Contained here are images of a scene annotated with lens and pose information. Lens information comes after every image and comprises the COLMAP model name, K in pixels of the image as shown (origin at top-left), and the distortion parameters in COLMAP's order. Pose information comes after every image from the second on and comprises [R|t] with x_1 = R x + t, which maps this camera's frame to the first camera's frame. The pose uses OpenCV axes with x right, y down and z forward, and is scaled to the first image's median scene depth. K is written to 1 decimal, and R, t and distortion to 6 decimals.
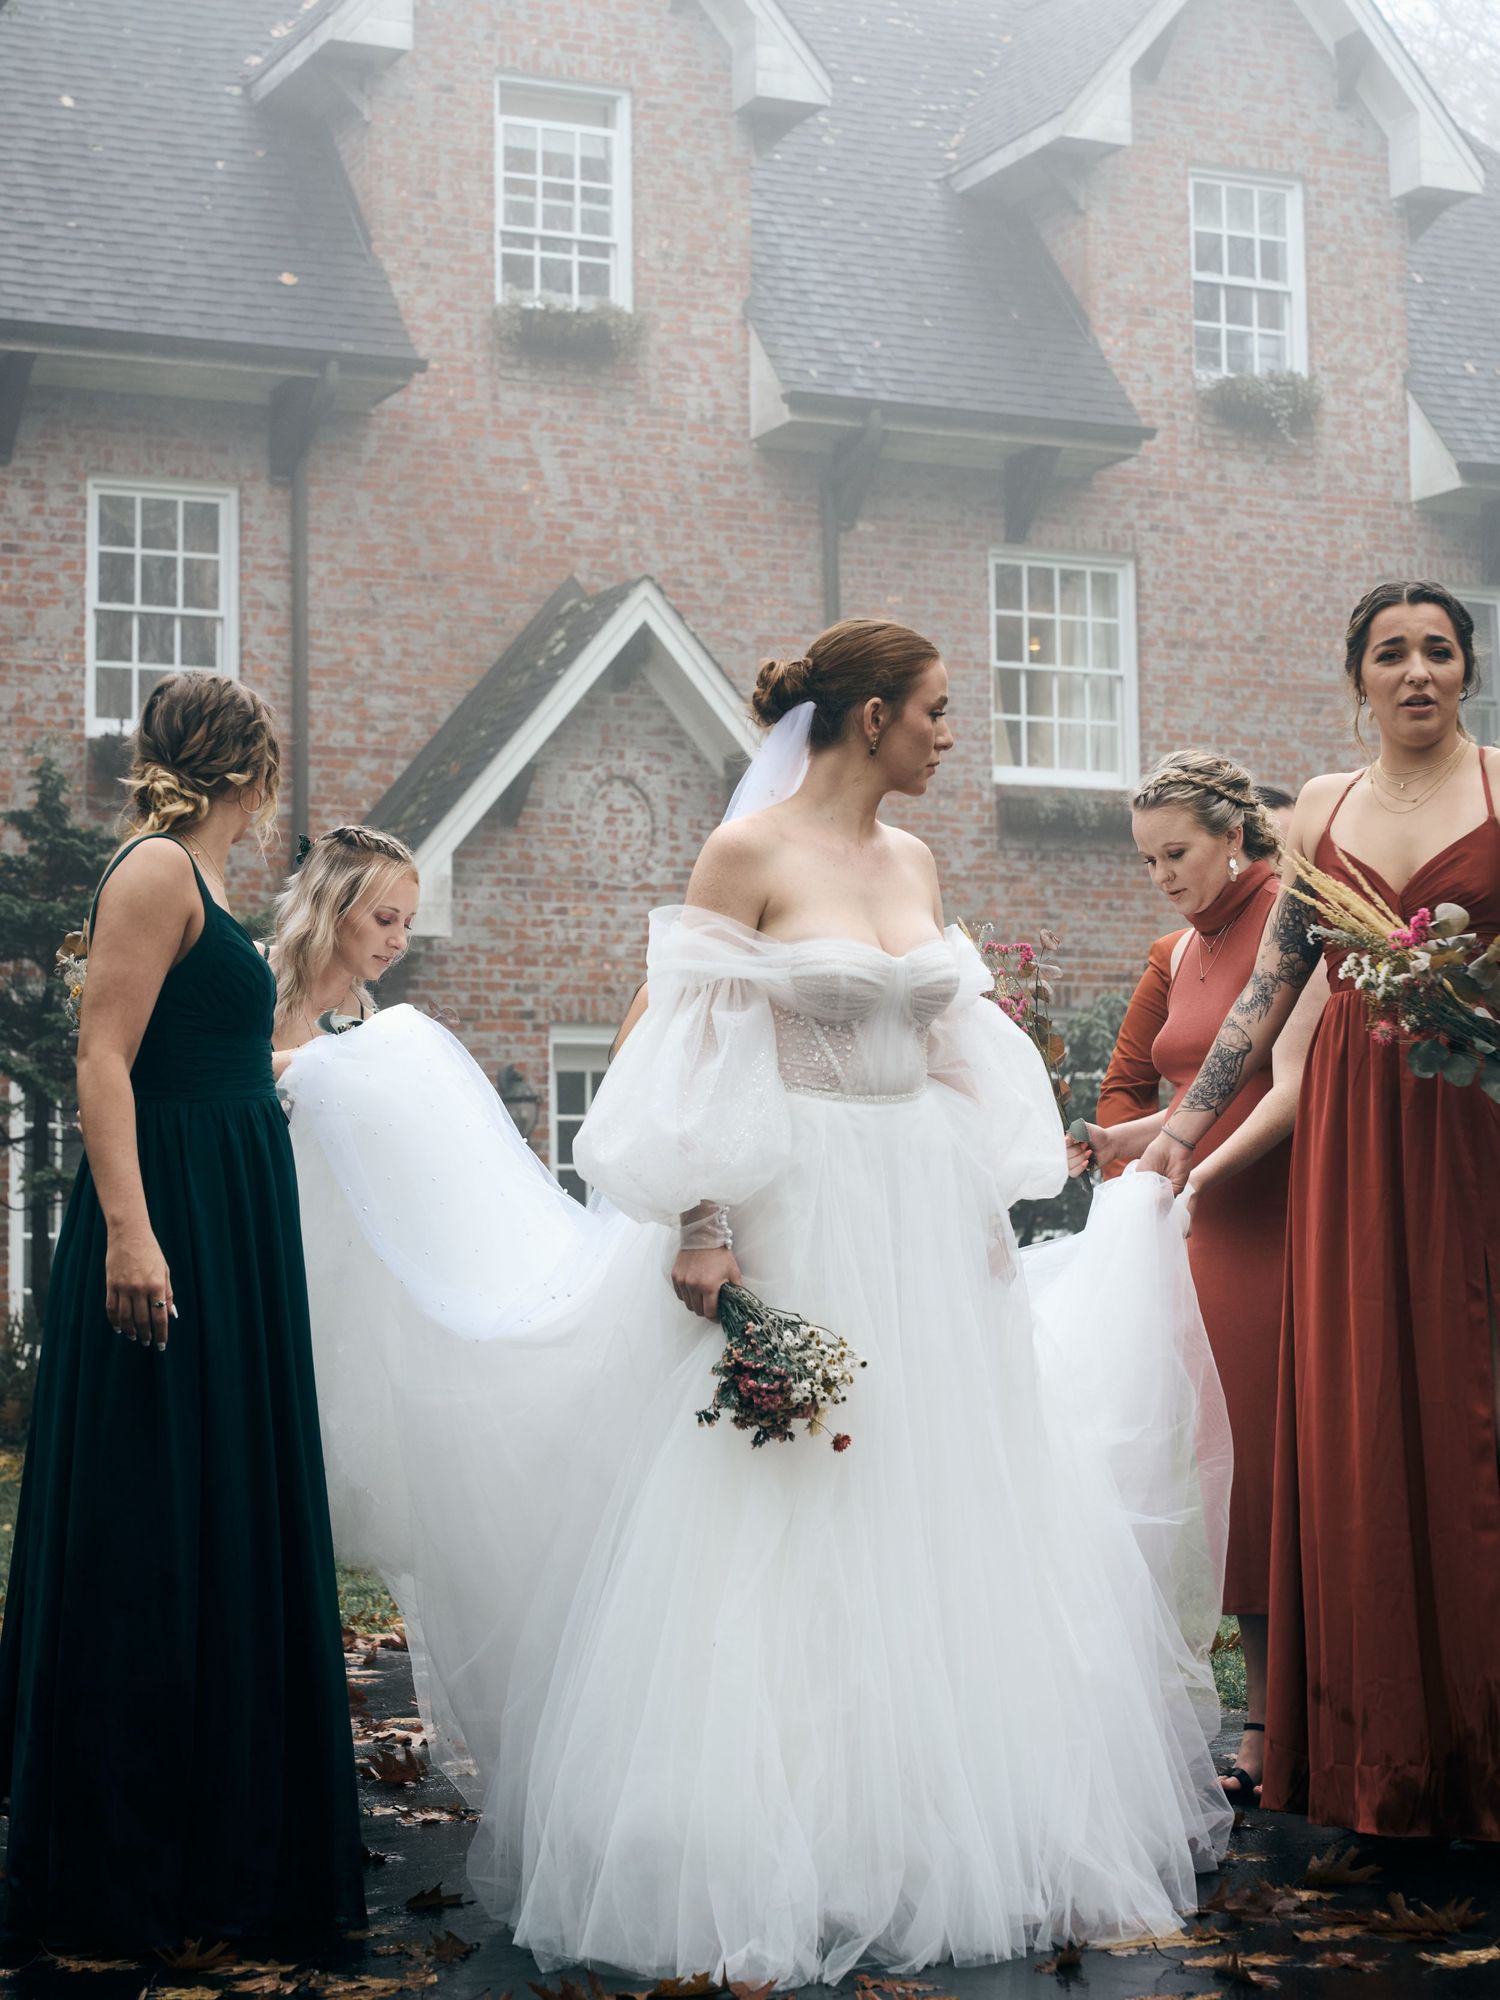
lens RADIAL K [[4062.3, 0, 756.8], [0, 4062.3, 1001.4], [0, 0, 1]] dist [-0.677454, 0.000000]
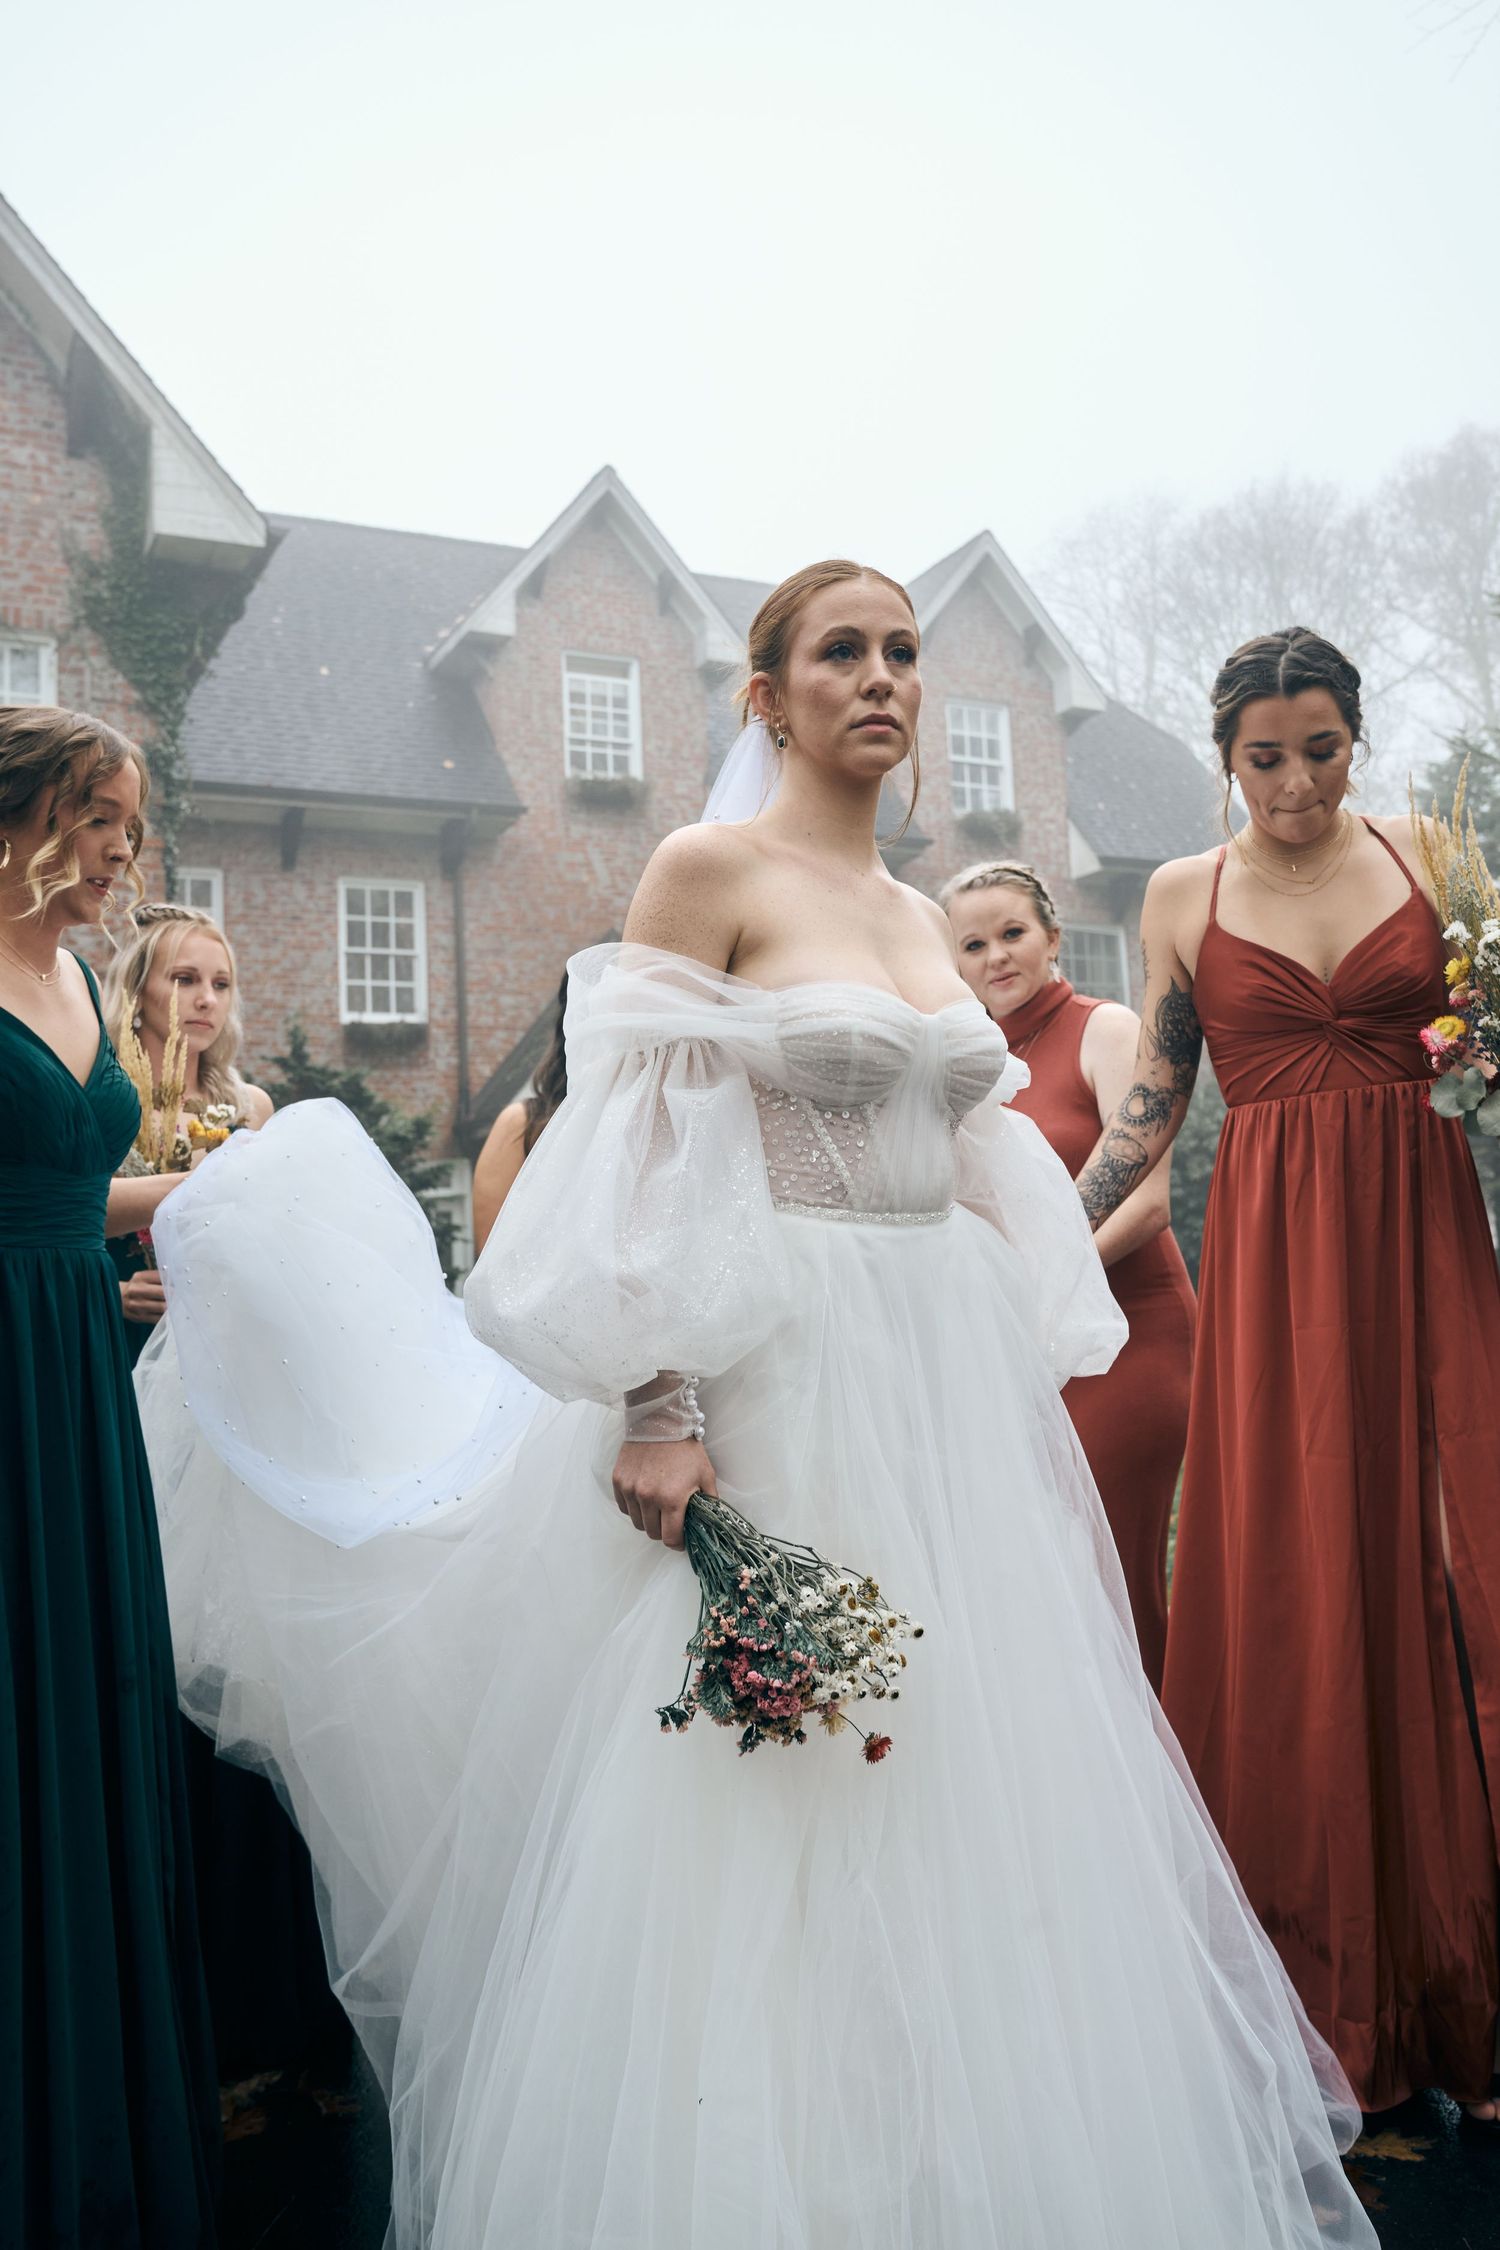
lens RADIAL K [[1944.1, 0, 732.4], [0, 1944.1, 1113.1], [0, 0, 1]] dist [-0.271011, -0.005648]
pose [[0.999565, -0.028831, 0.006170, -0.000332], [0.028996, 0.999174, -0.028455, 0.003145], [-0.005344, 0.028621, 0.999576, 0.137382]]
